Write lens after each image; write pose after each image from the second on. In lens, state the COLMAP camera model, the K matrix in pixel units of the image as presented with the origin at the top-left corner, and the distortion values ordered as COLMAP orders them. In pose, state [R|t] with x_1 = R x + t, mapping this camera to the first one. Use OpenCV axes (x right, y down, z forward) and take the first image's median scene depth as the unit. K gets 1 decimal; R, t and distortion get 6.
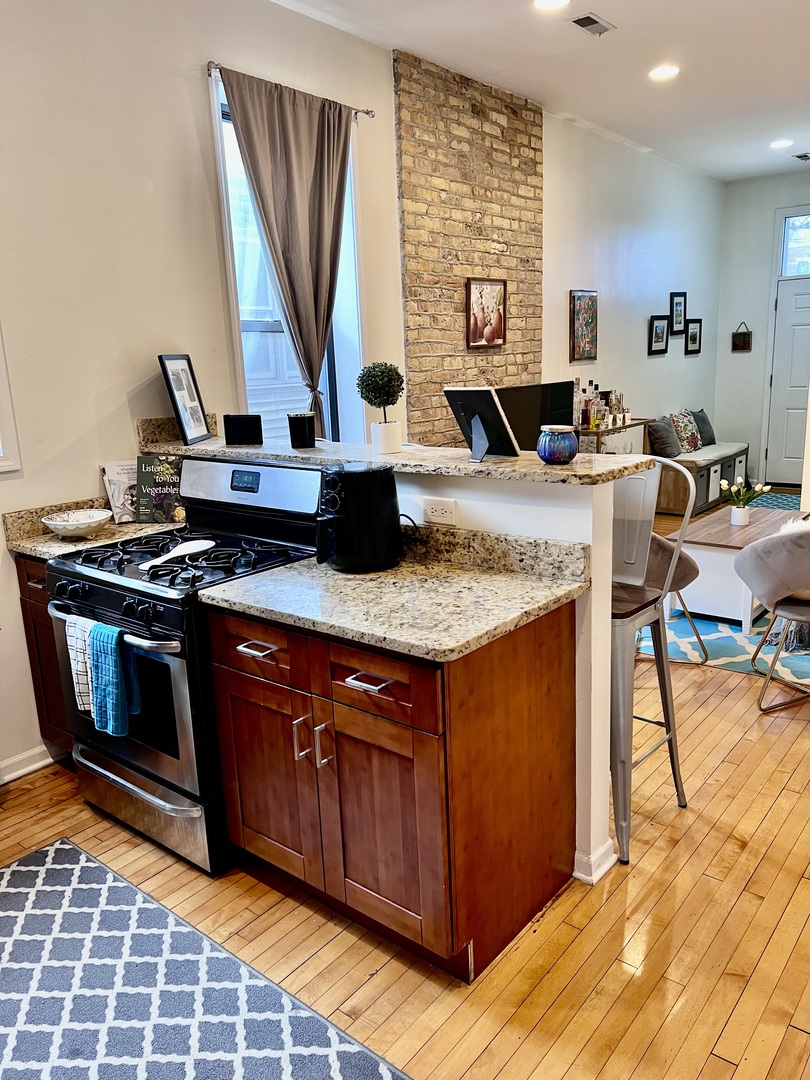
lens RADIAL K [[805.7, 0, 405.0], [0, 805.7, 540.0], [0, 0, 1]] dist [0.086731, -0.095228]
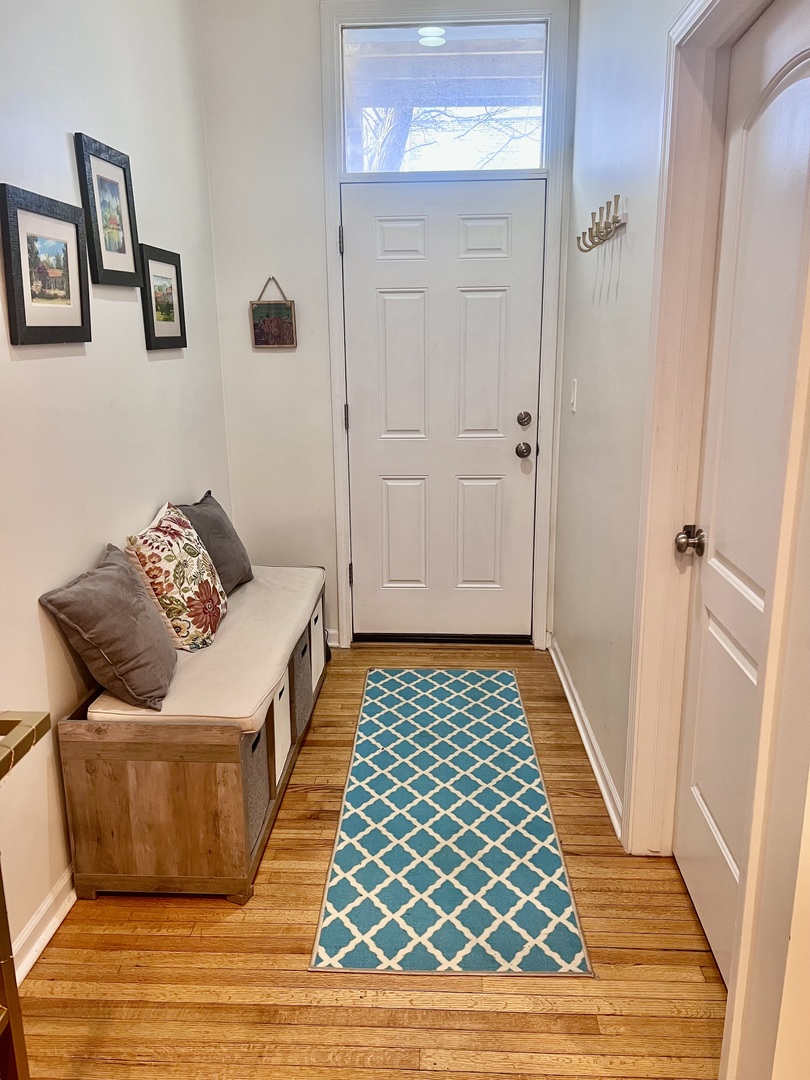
lens RADIAL K [[812.9, 0, 405.0], [0, 812.9, 540.0], [0, 0, 1]] dist [0.063942, -0.075899]
pose [[0.804091, -0.109451, 0.584344, 0.348214], [0.109367, 0.993365, 0.035568, -0.234443], [-0.584360, 0.035308, 0.810726, 1.044559]]
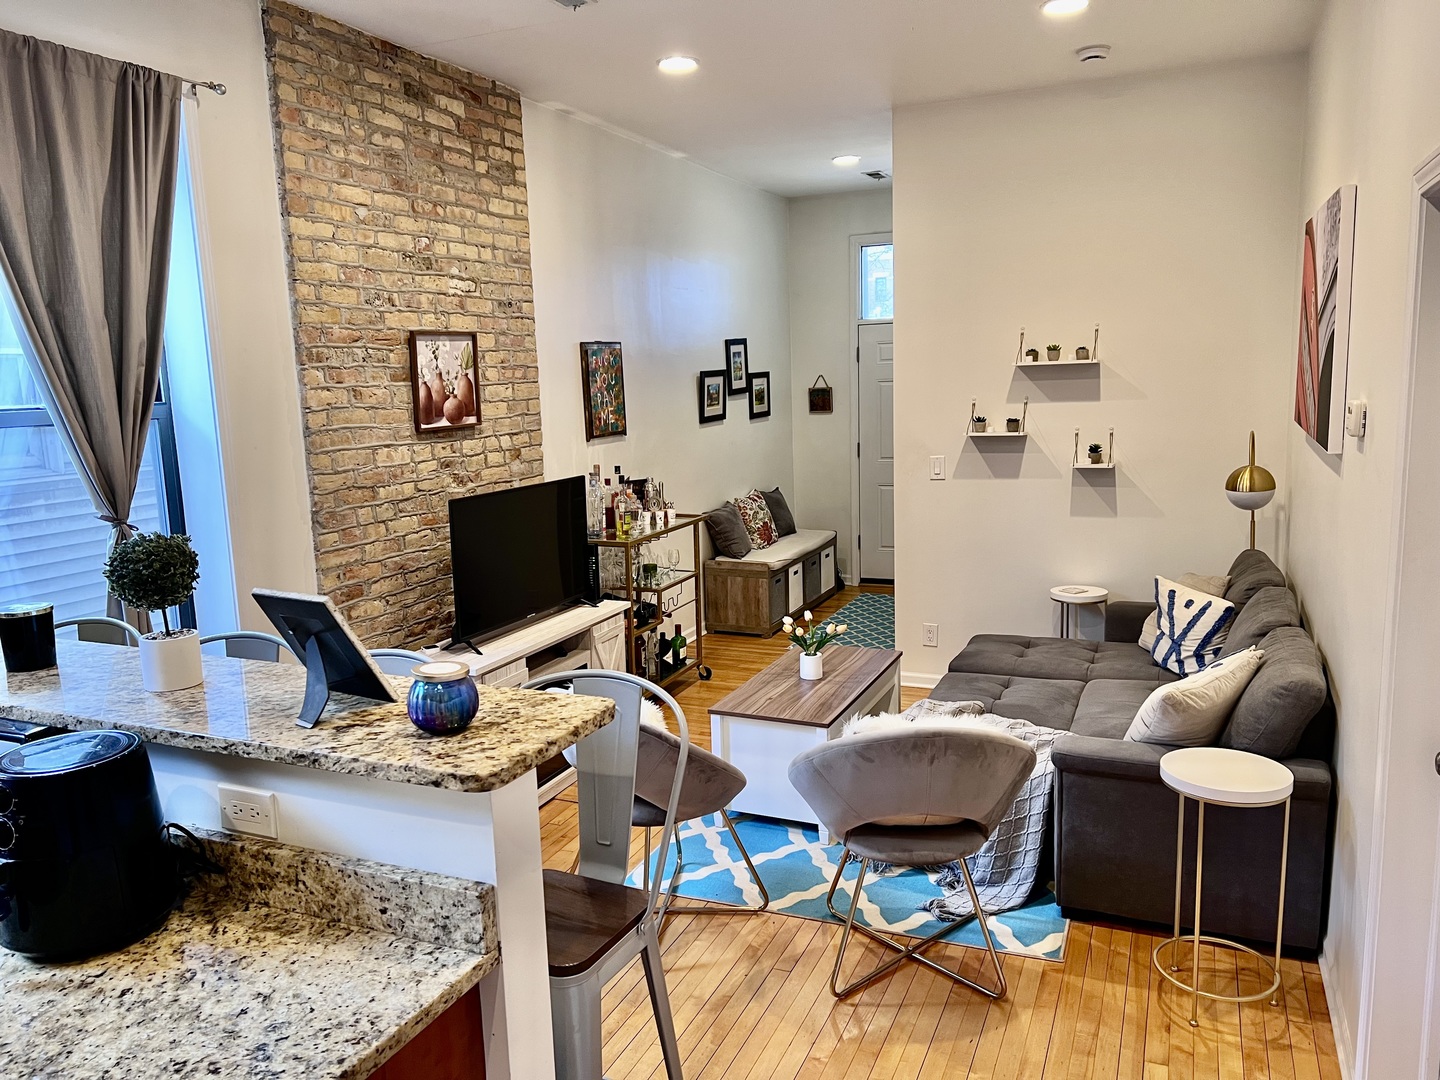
lens RADIAL K [[1074.3, 0, 720.0], [0, 1074.3, 540.0], [0, 0, 1]] dist [0.086731, -0.095228]
pose [[0.965025, -0.031579, 0.260250, 0.085078], [0.050723, 0.996451, -0.067175, -0.079145], [-0.257205, 0.078027, 0.963202, 0.090345]]
